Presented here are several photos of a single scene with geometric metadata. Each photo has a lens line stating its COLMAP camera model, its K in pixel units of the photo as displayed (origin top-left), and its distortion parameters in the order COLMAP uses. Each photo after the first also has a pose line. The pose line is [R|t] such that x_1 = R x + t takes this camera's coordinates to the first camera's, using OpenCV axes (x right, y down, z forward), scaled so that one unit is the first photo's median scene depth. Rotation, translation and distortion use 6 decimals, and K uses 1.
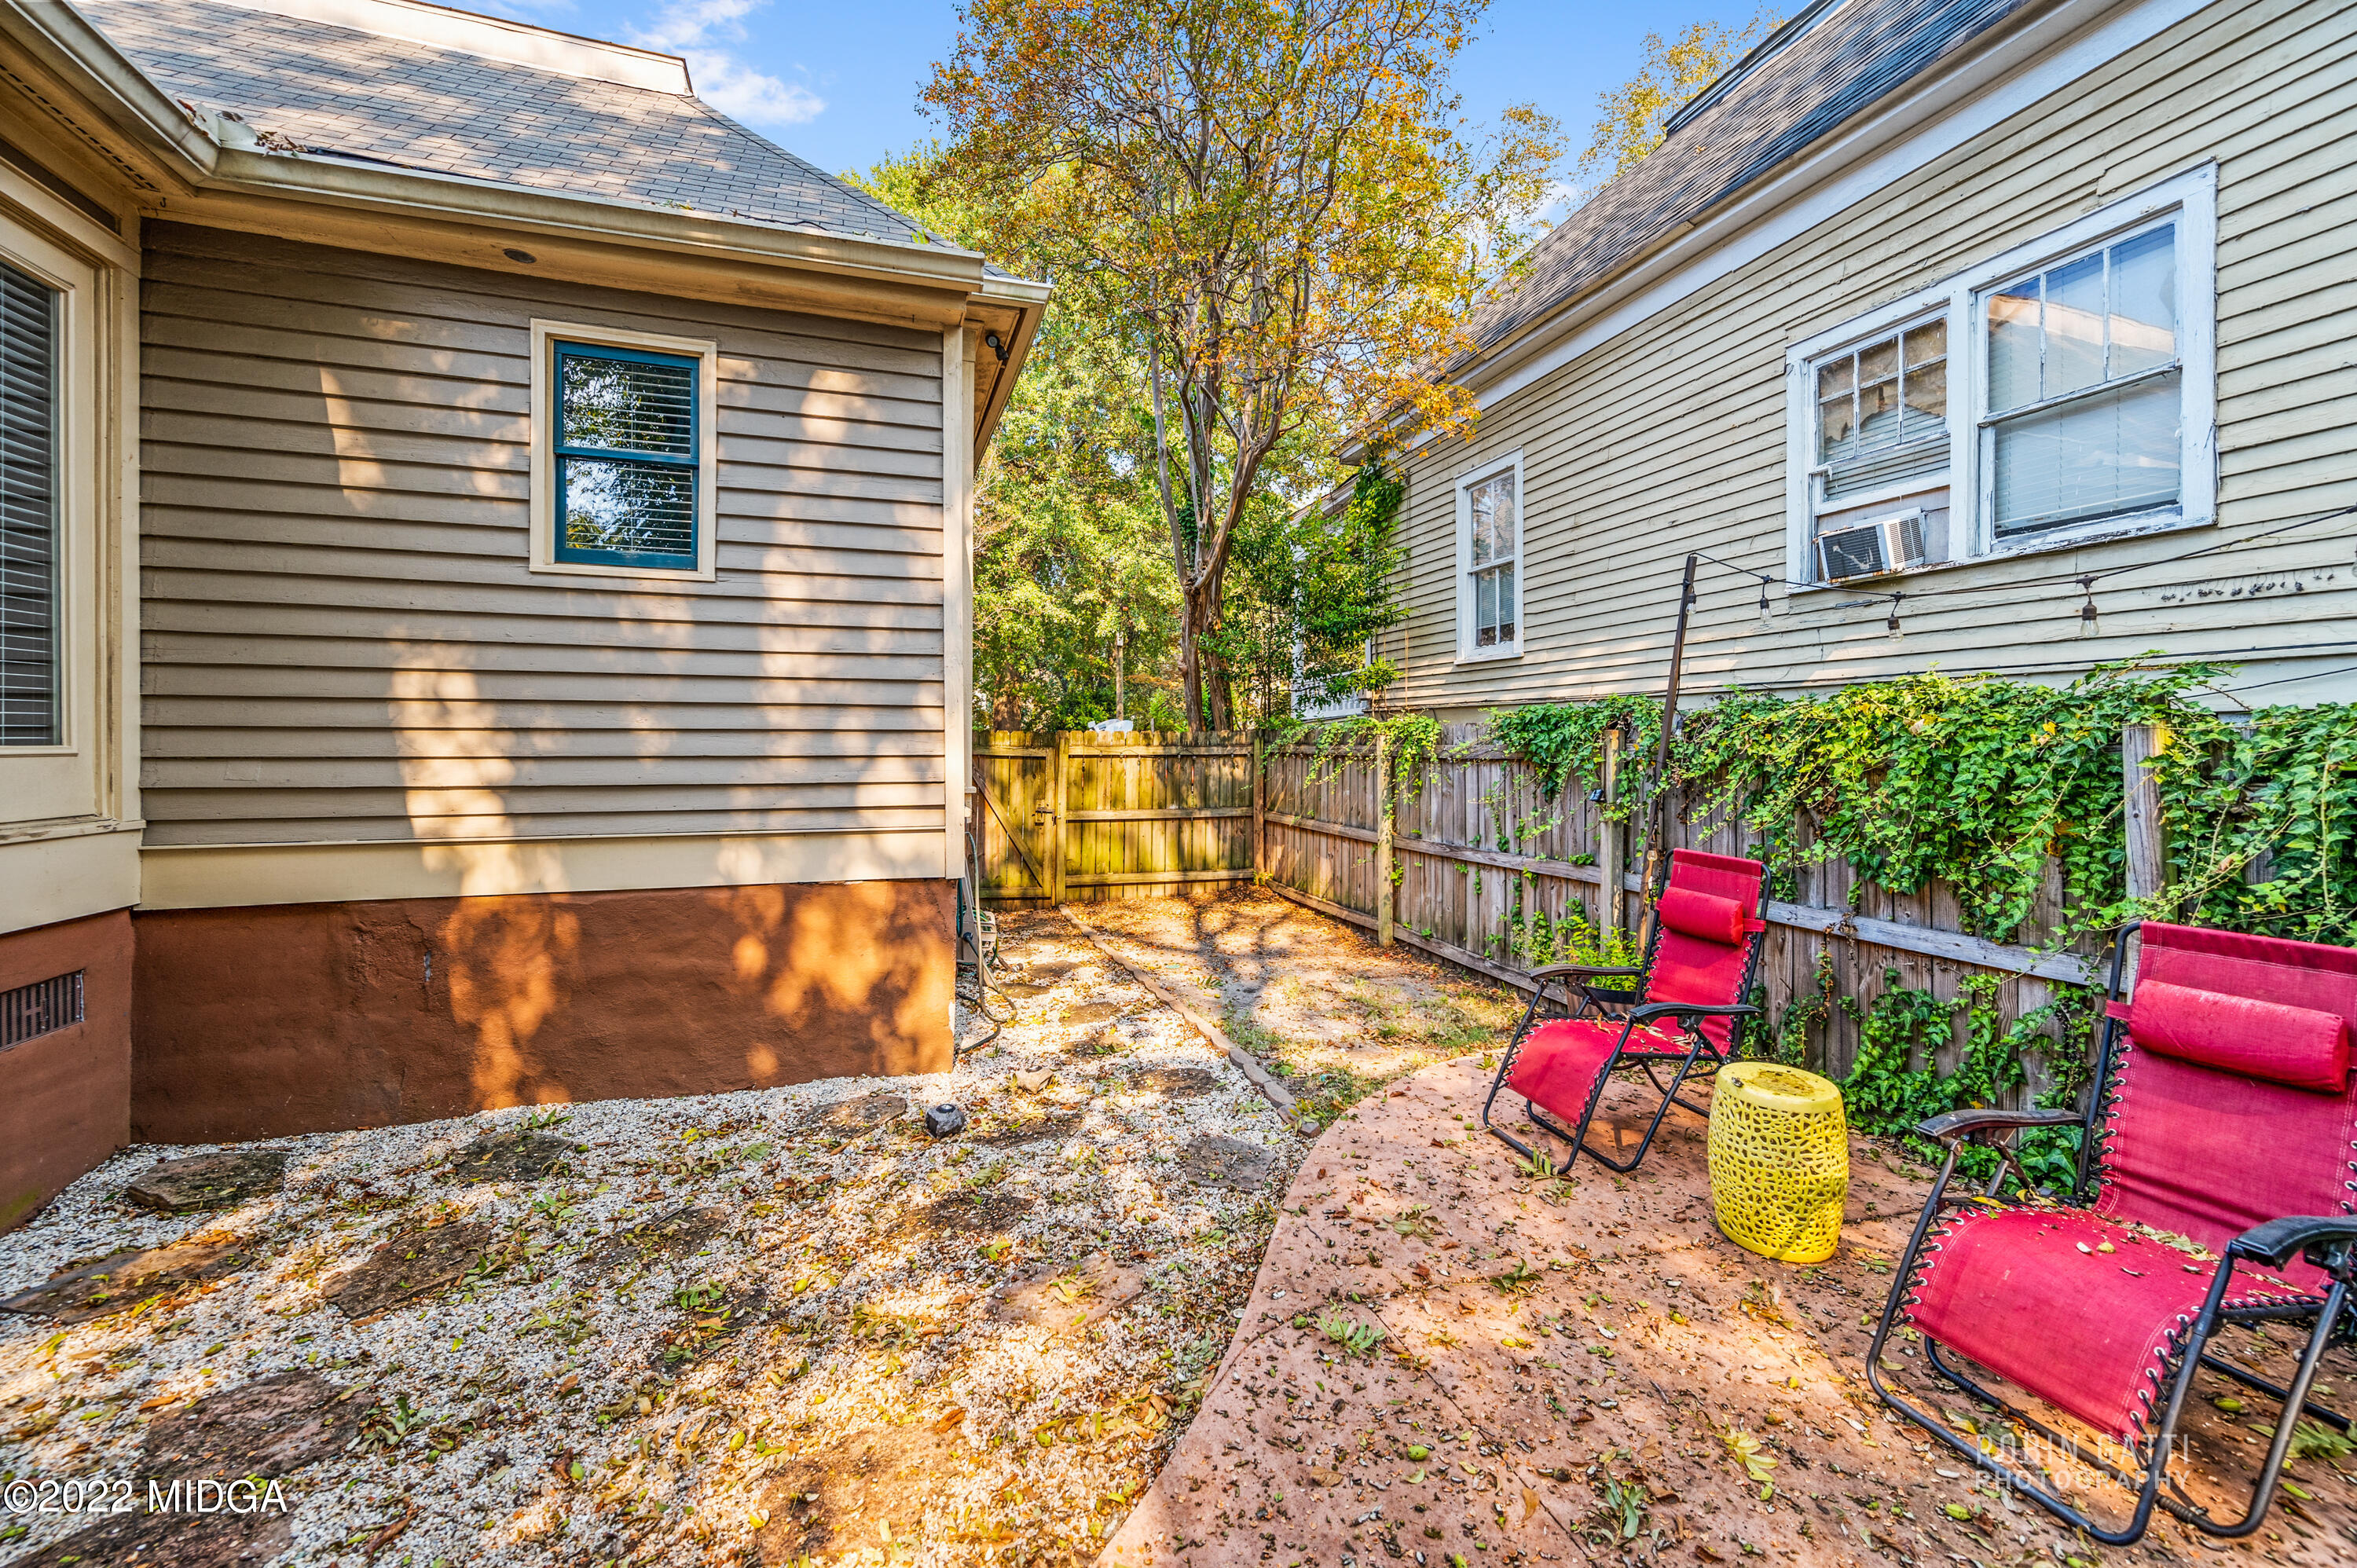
lens RADIAL K [[943.0, 0, 1201.8], [0, 943.0, 744.6], [0, 0, 1]] dist [0.001191, -0.000219]
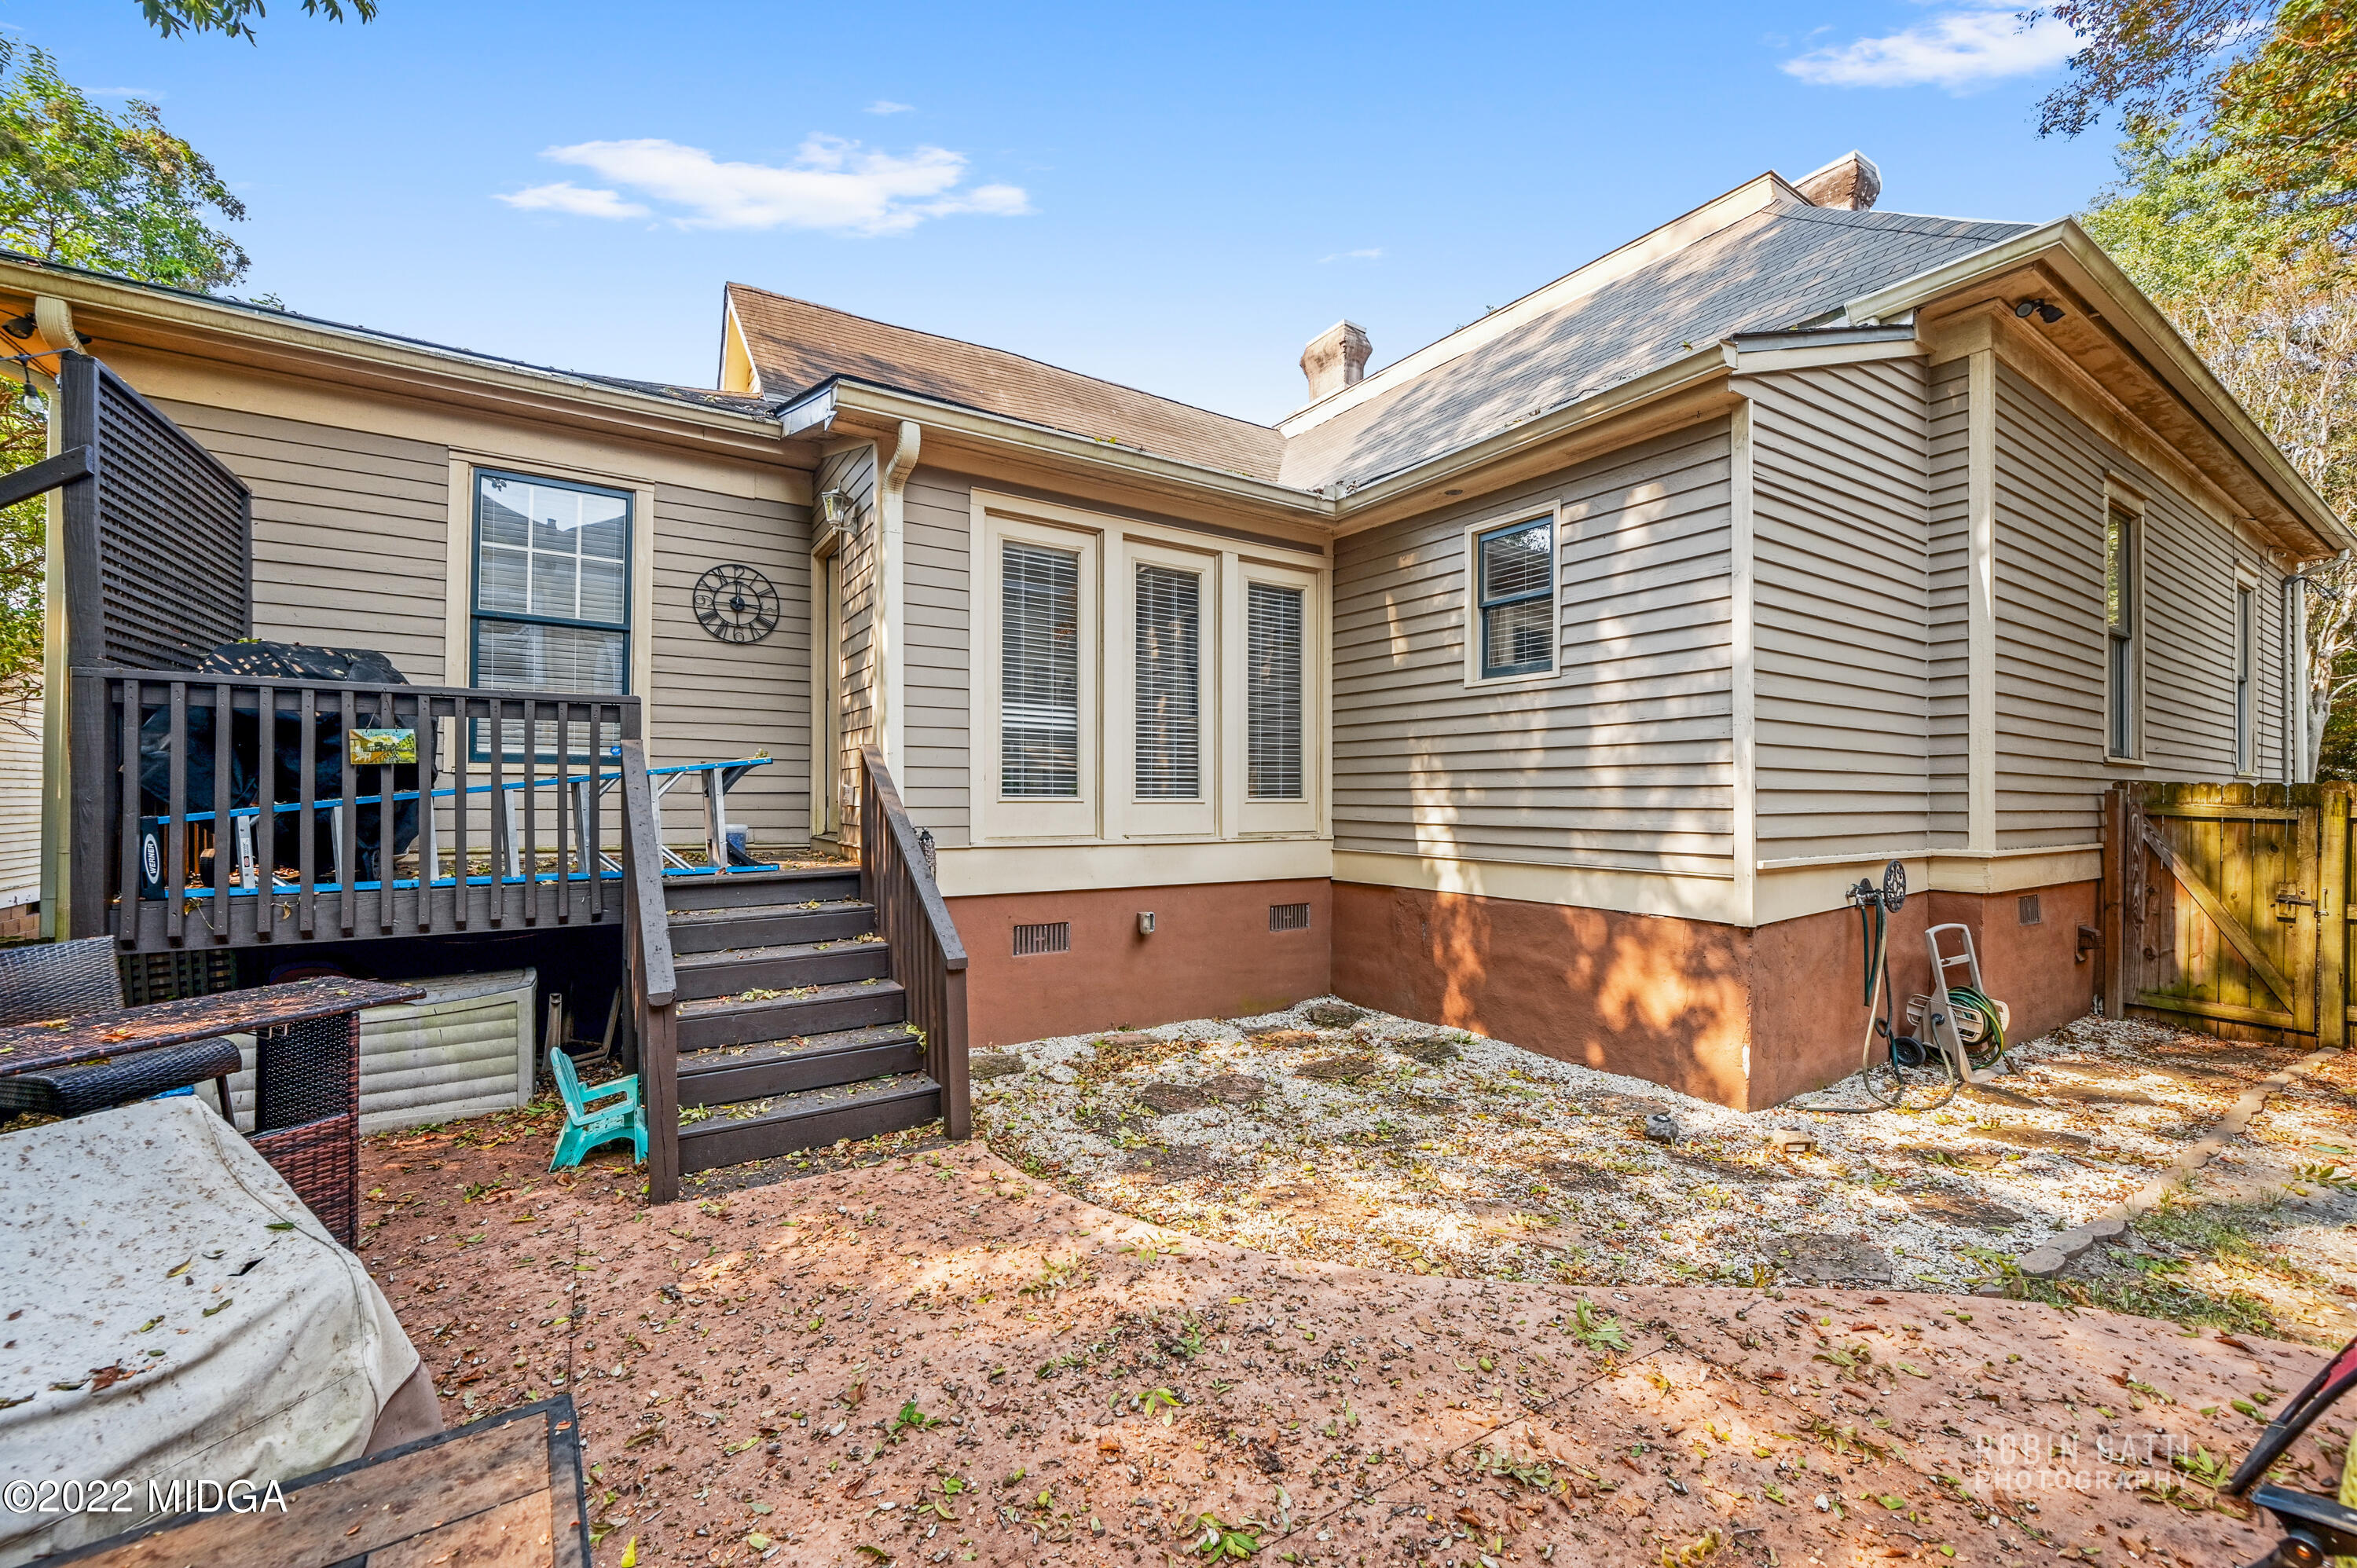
lens RADIAL K [[943.0, 0, 1179.3], [0, 943.0, 793.6], [0, 0, 1]] dist [0.001191, -0.000219]
pose [[0.249246, -0.006661, -0.968417, 0.686983], [-0.005881, 0.999947, -0.008392, 0.007818], [0.968422, 0.007787, 0.249194, 0.153411]]
